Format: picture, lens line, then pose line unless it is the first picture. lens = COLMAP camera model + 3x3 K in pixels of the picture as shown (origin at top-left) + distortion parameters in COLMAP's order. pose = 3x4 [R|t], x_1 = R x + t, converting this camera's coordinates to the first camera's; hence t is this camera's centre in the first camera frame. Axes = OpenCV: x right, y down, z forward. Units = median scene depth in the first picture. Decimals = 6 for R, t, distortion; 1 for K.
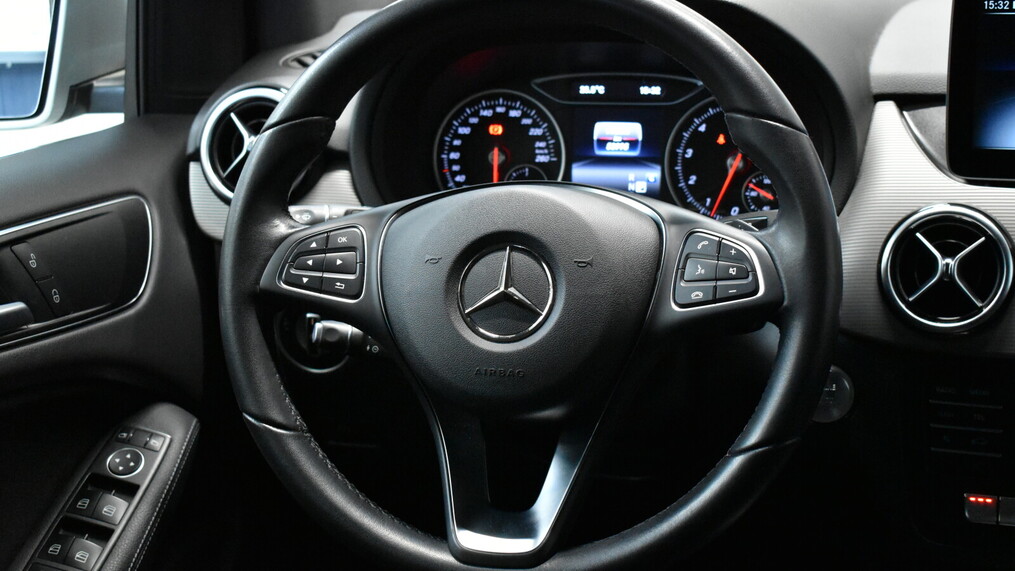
lens RADIAL K [[1458.6, 0, 510.1], [0, 1458.6, 283.8], [0, 0, 1]] dist [-0.014051, 0.000000]
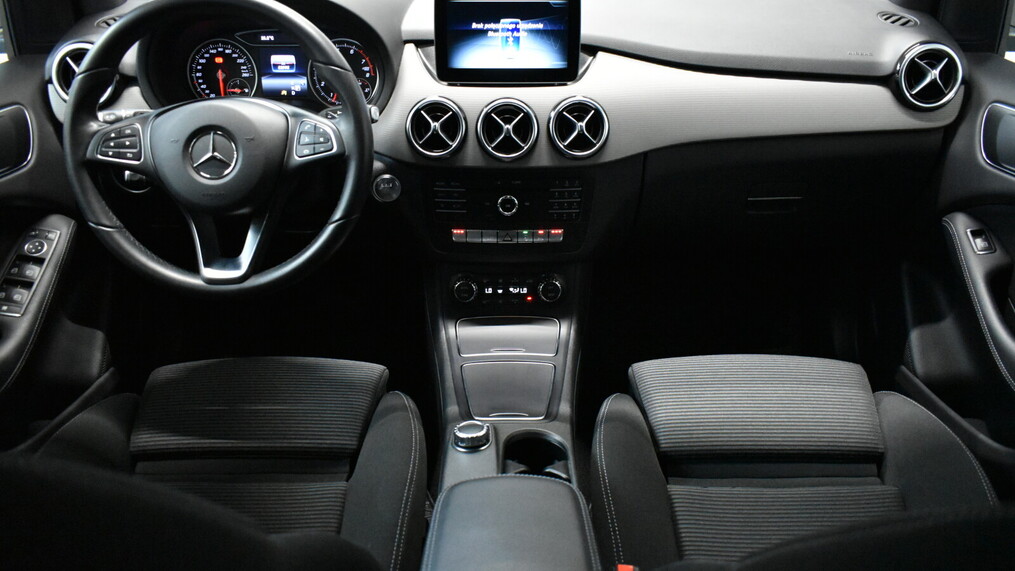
lens RADIAL K [[788.3, 0, 507.1], [0, 788.3, 280.7], [0, 0, 1]] dist [-0.009074, 0.012787]
pose [[0.968387, -0.098271, 0.229283, 0.096020], [0.045391, 0.973207, 0.225405, -0.040539], [-0.245290, -0.207872, 0.946901, -0.152170]]
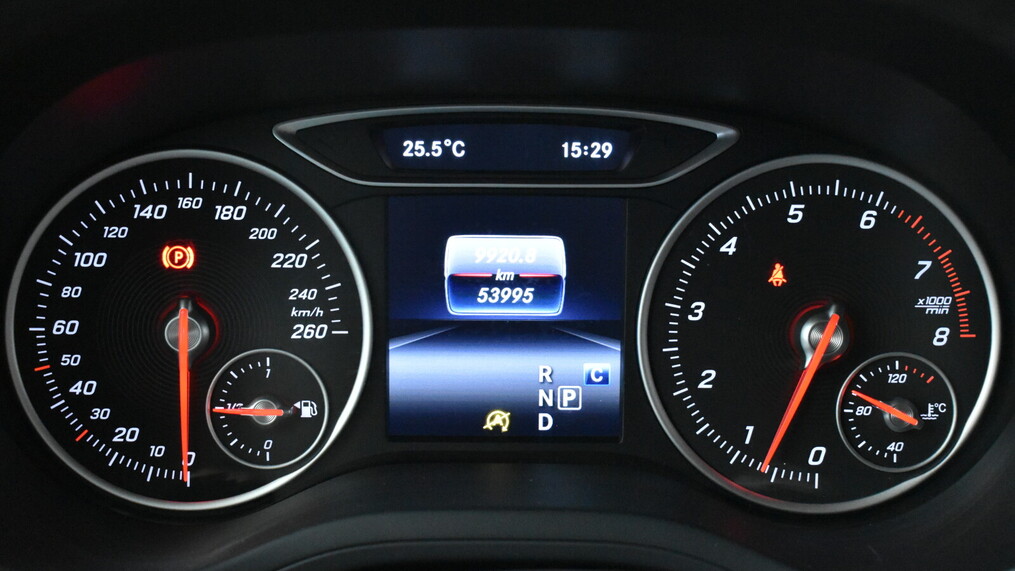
lens RADIAL K [[1707.0, 0, 503.4], [0, 1707.0, 286.3], [0, 0, 1]] dist [-0.025883, 0.000000]
pose [[0.960379, -0.034404, 0.276566, -0.053273], [0.038314, 0.999227, -0.008746, -0.094819], [-0.276052, 0.018996, 0.960955, 0.579063]]
